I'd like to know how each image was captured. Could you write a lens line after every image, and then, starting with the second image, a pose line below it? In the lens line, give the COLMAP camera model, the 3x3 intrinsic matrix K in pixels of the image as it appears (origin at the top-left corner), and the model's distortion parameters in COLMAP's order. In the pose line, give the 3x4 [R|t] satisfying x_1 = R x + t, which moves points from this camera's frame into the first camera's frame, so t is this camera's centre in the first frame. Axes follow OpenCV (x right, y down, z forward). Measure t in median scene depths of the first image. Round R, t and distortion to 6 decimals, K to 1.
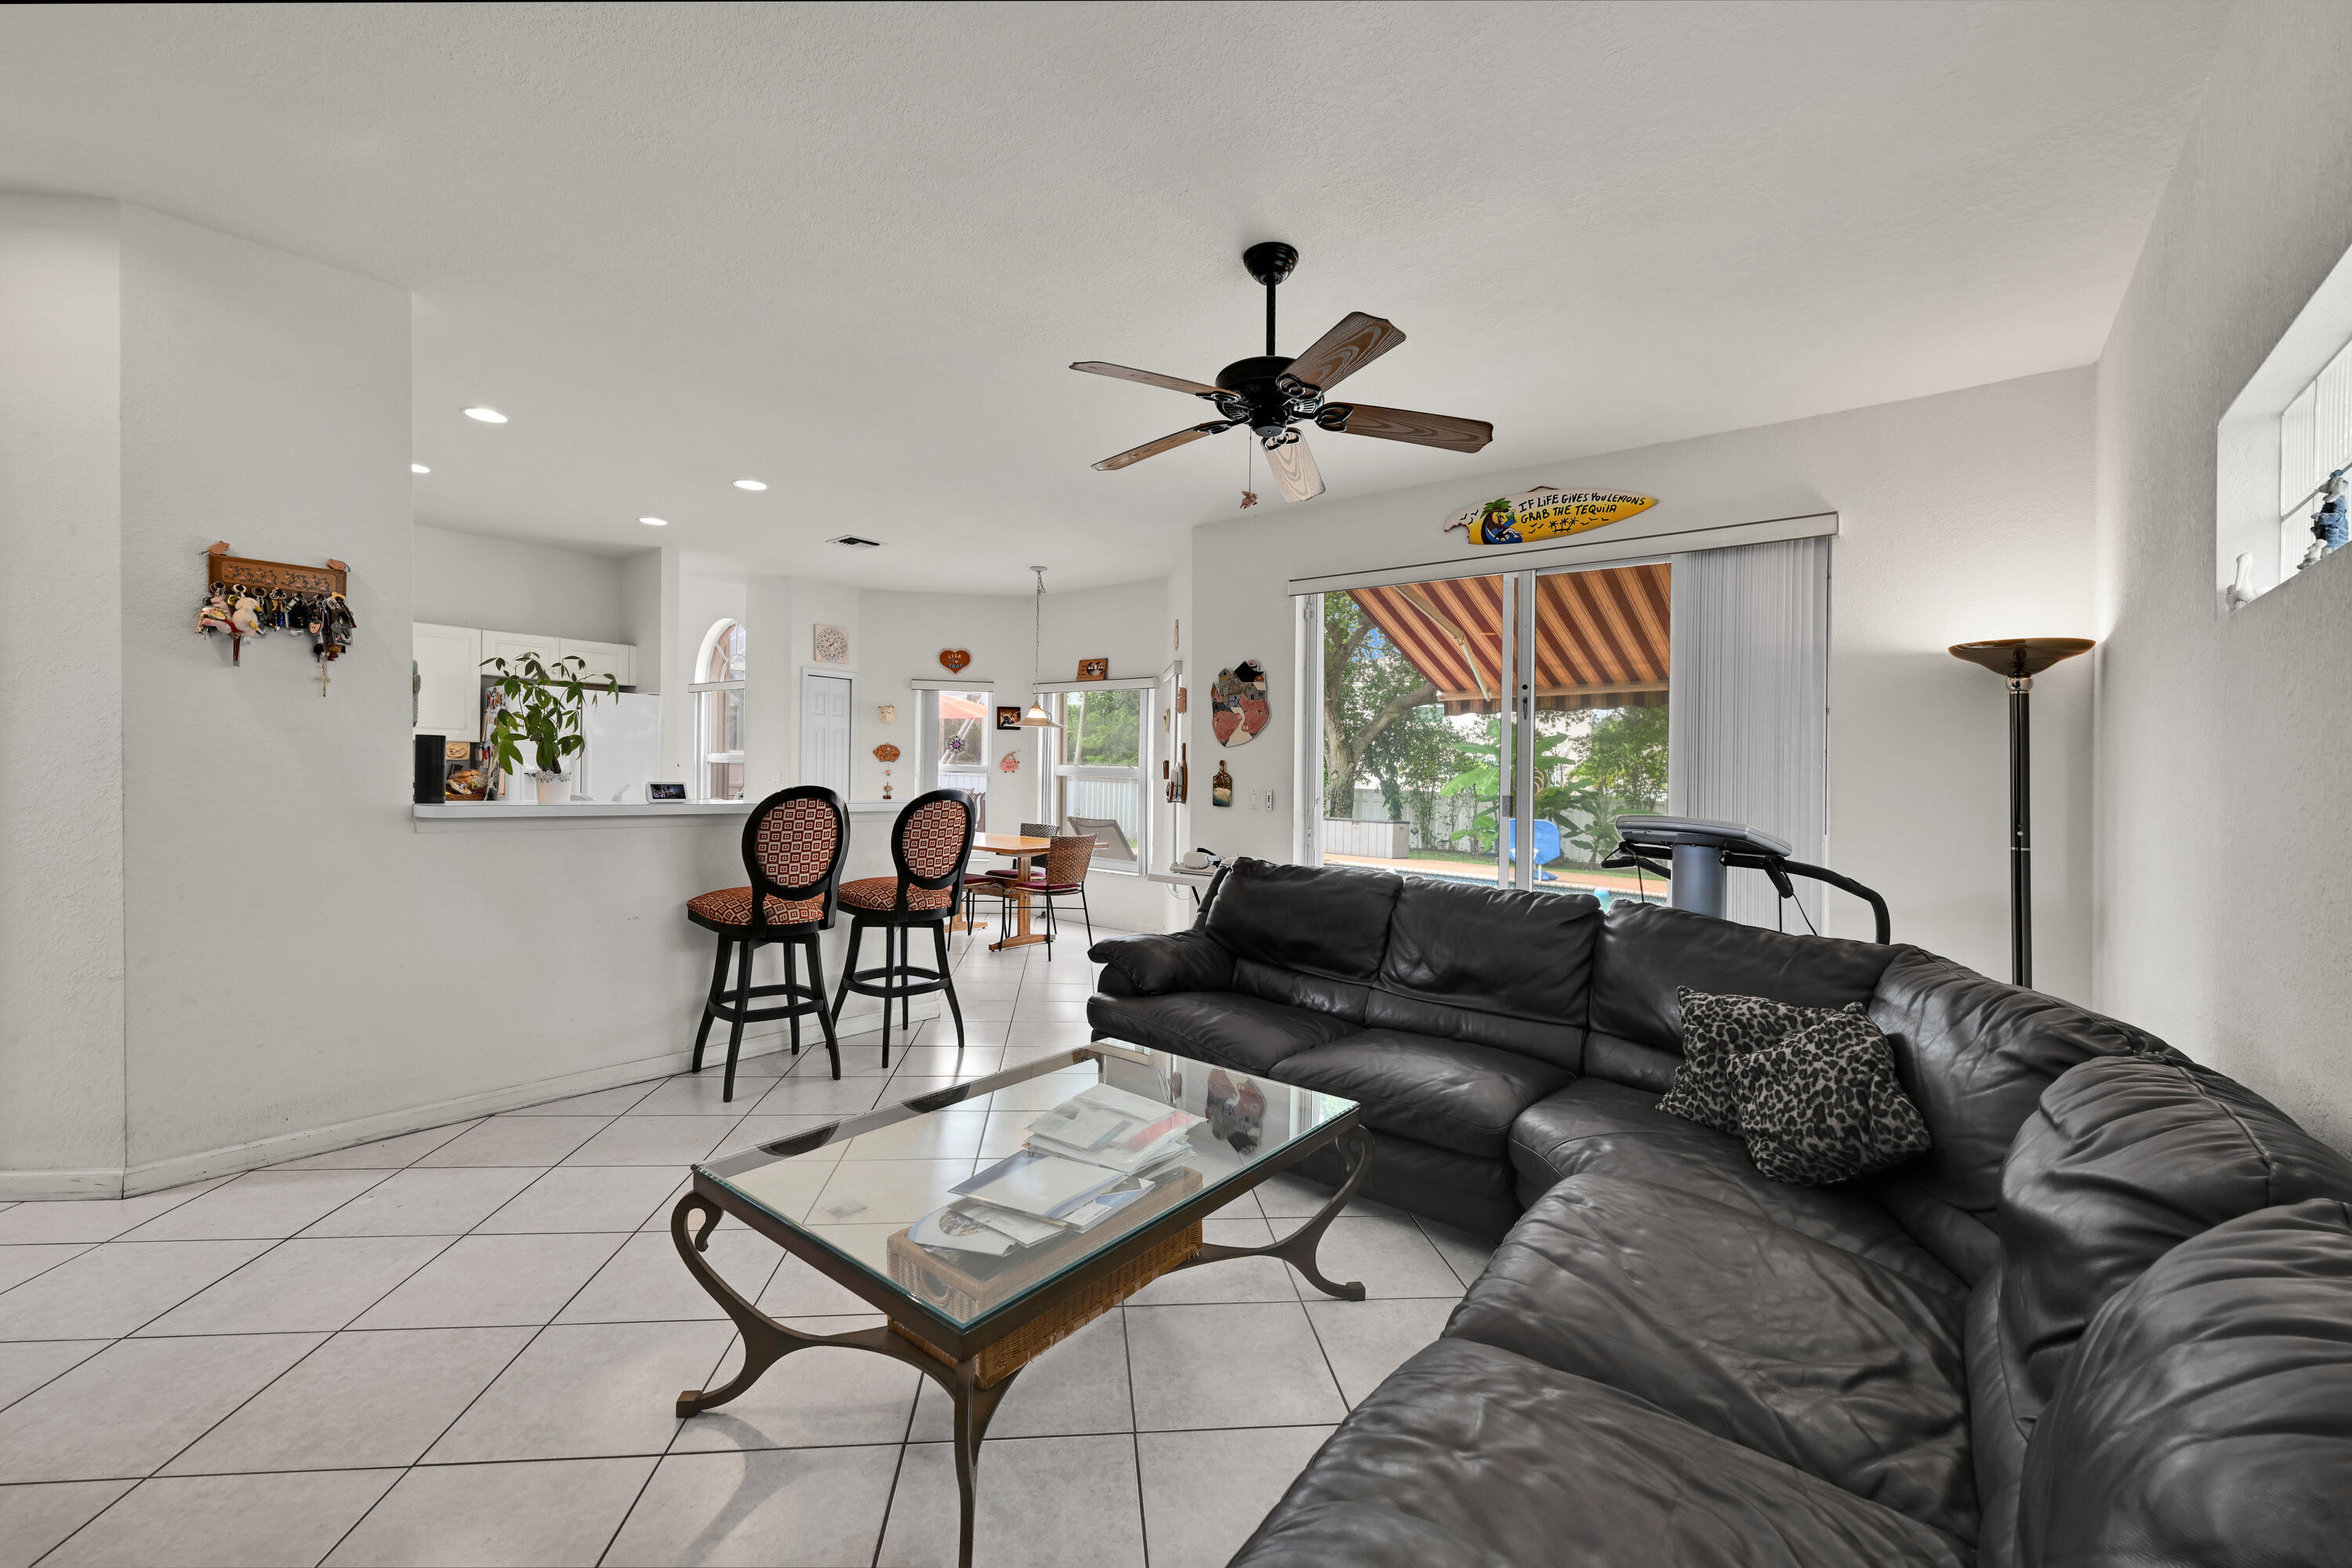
lens RADIAL K [[931.4, 0, 1172.2], [0, 931.4, 802.6], [0, 0, 1]] dist [0.000130, 0.000659]
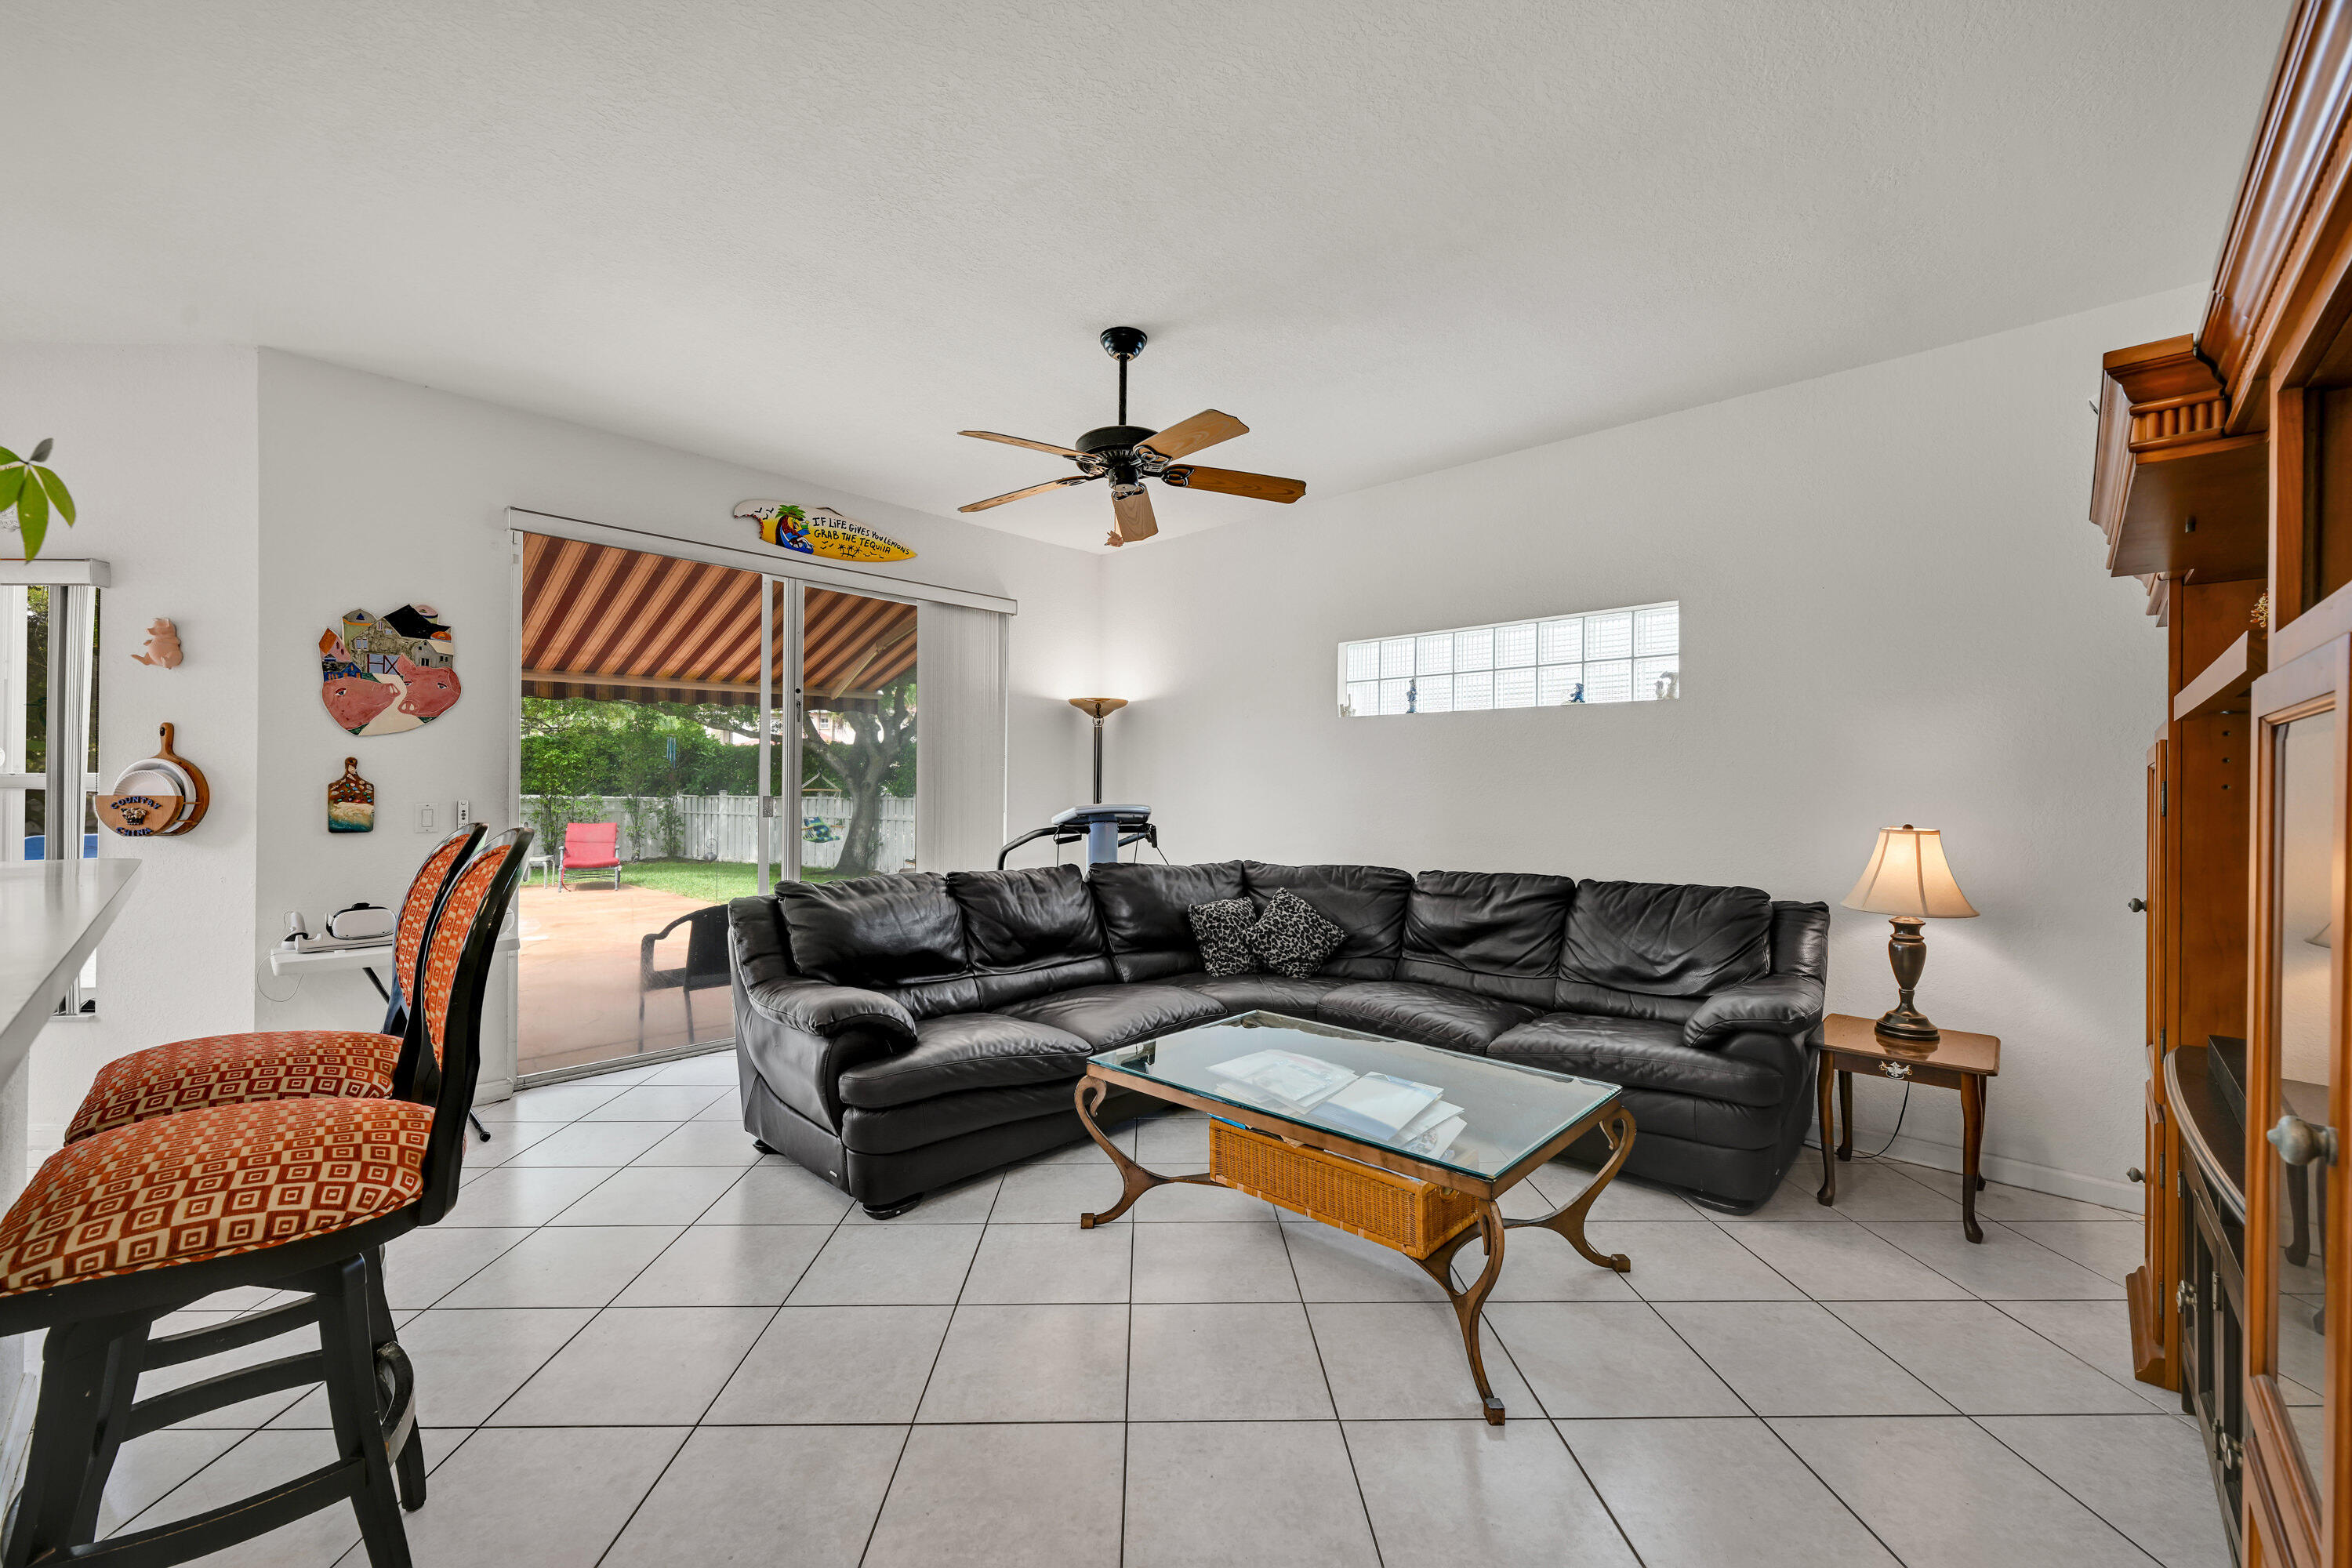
lens RADIAL K [[931.4, 0, 1173.3], [0, 931.4, 778.8], [0, 0, 1]] dist [0.000130, 0.000659]
pose [[0.087249, -0.017976, 0.996024, -0.527093], [0.030483, 0.999417, 0.015367, -0.024927], [-0.995720, 0.029021, 0.087746, 0.421104]]
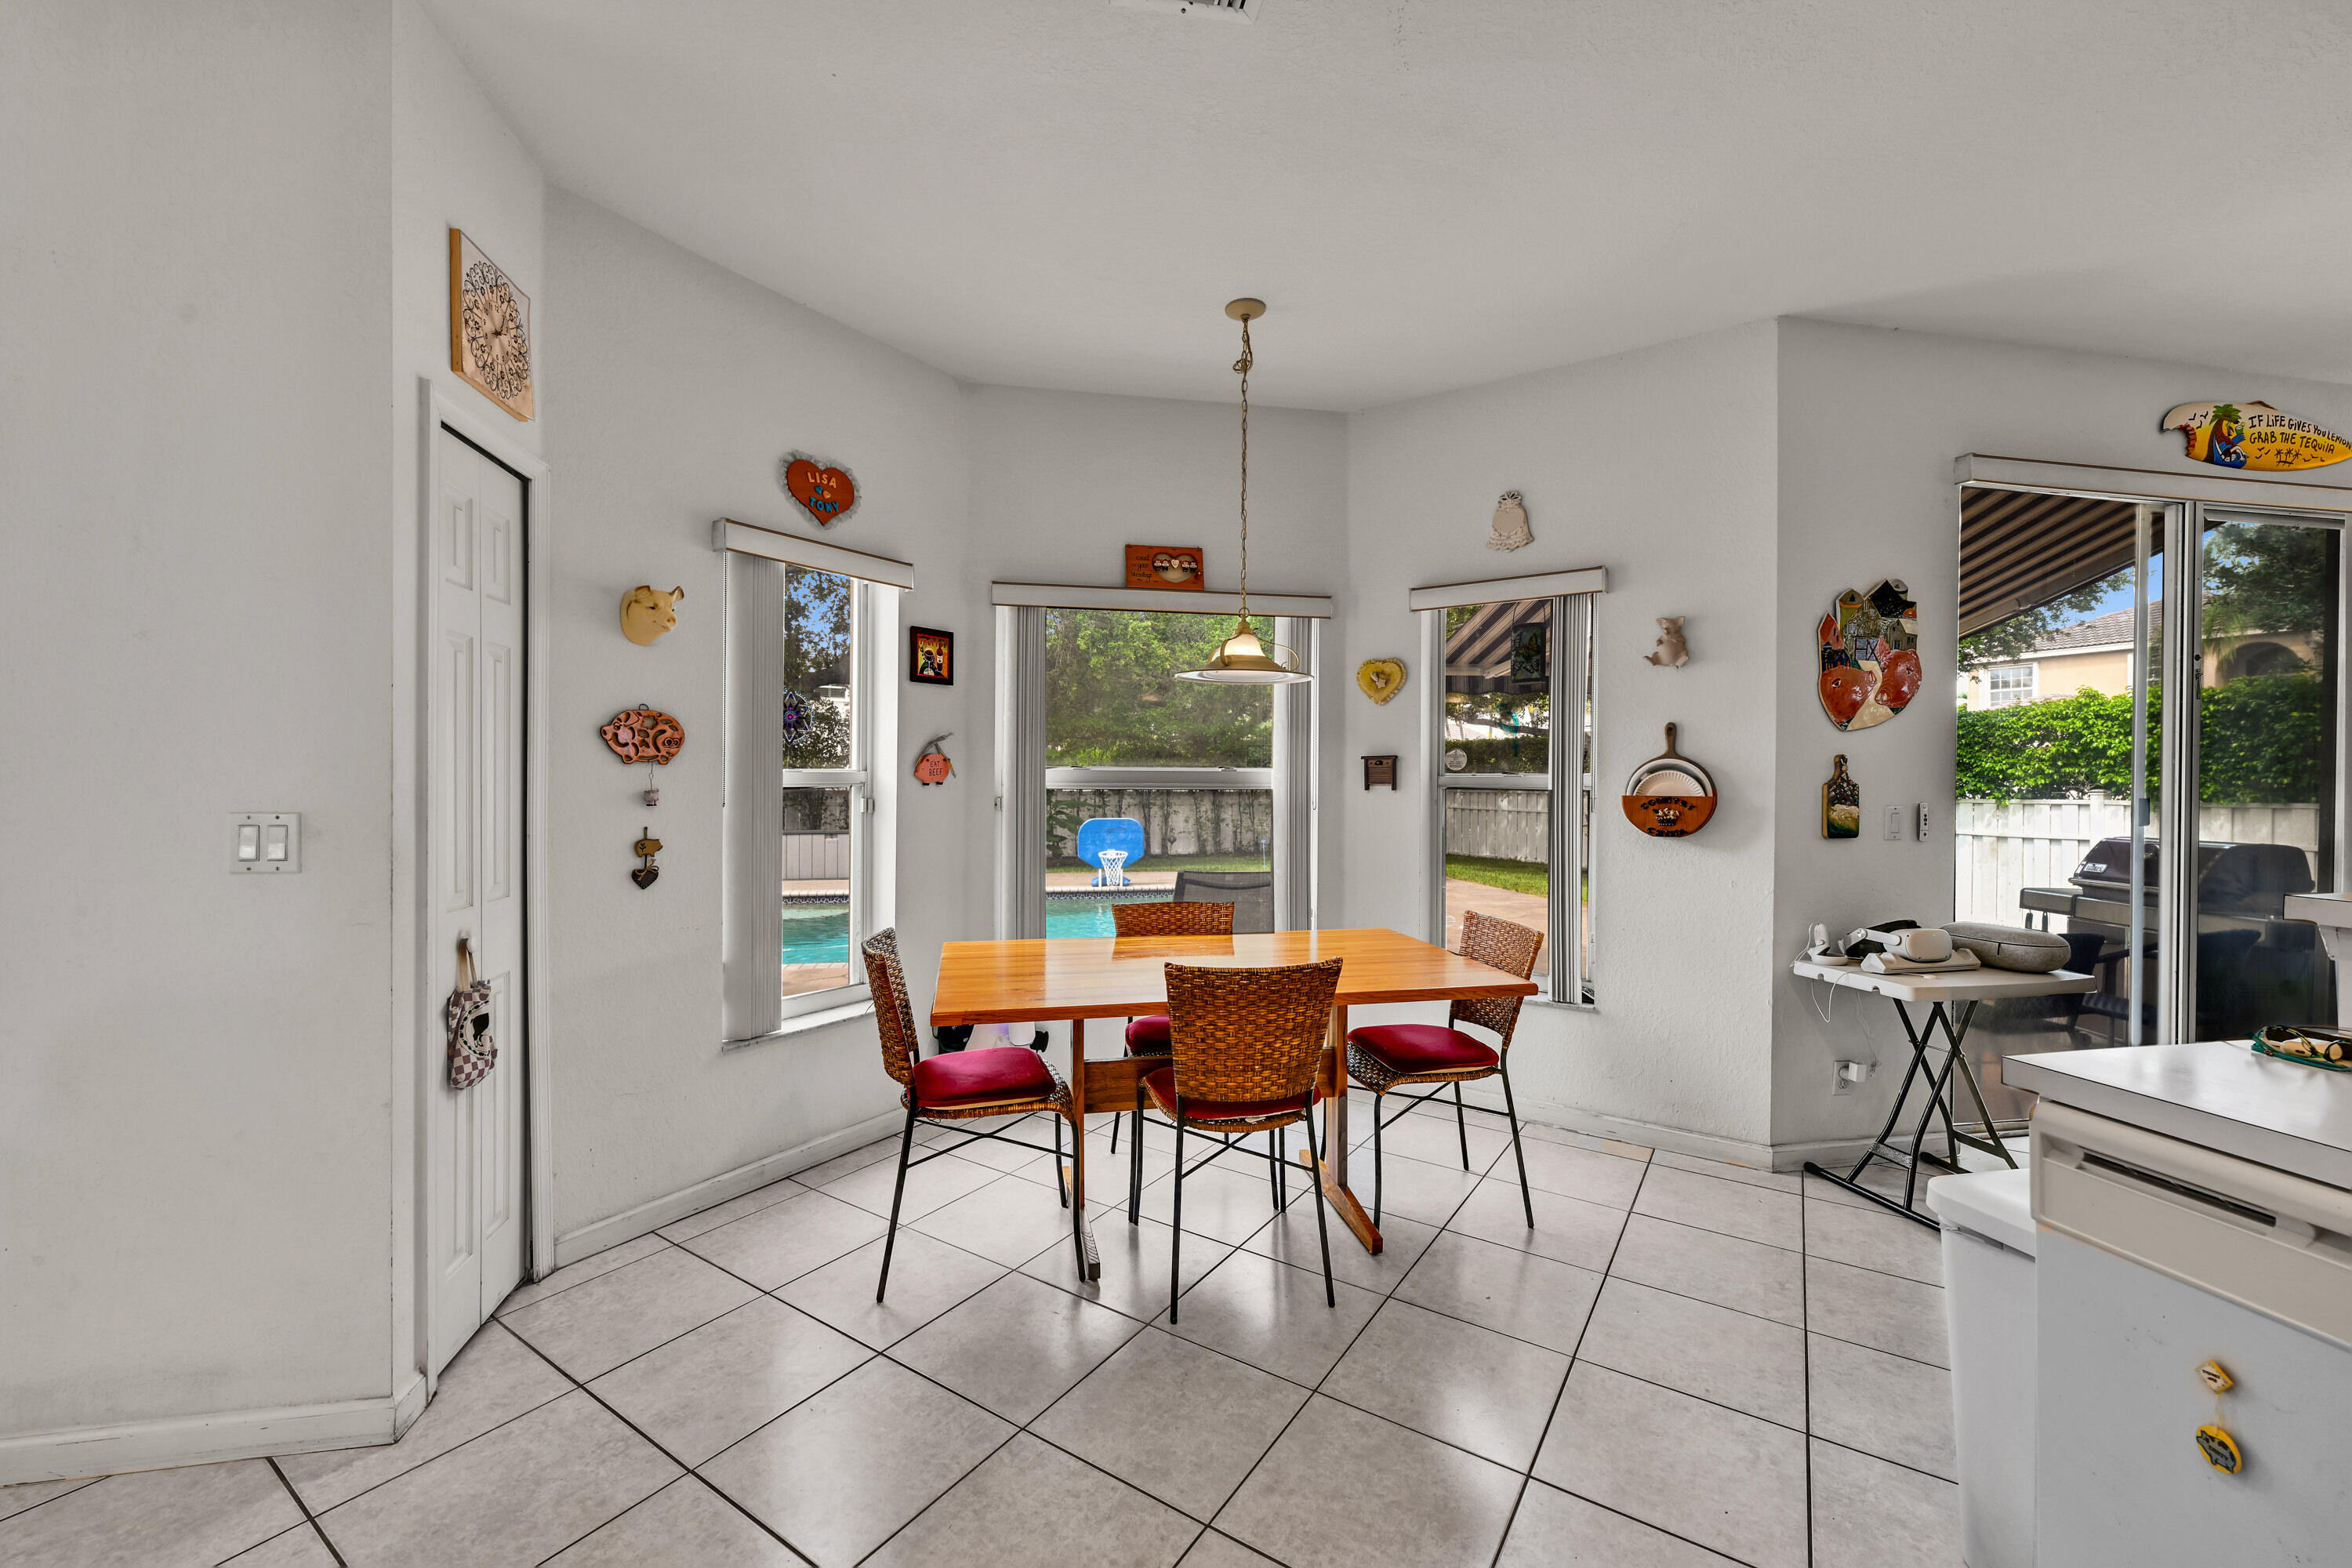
lens RADIAL K [[931.4, 0, 1165.0], [0, 931.4, 764.5], [0, 0, 1]] dist [0.000130, 0.000659]
pose [[0.643611, -0.018544, 0.765128, -0.648913], [0.036557, 0.999310, -0.006532, -0.052346], [-0.764479, 0.032175, 0.643845, 0.982932]]
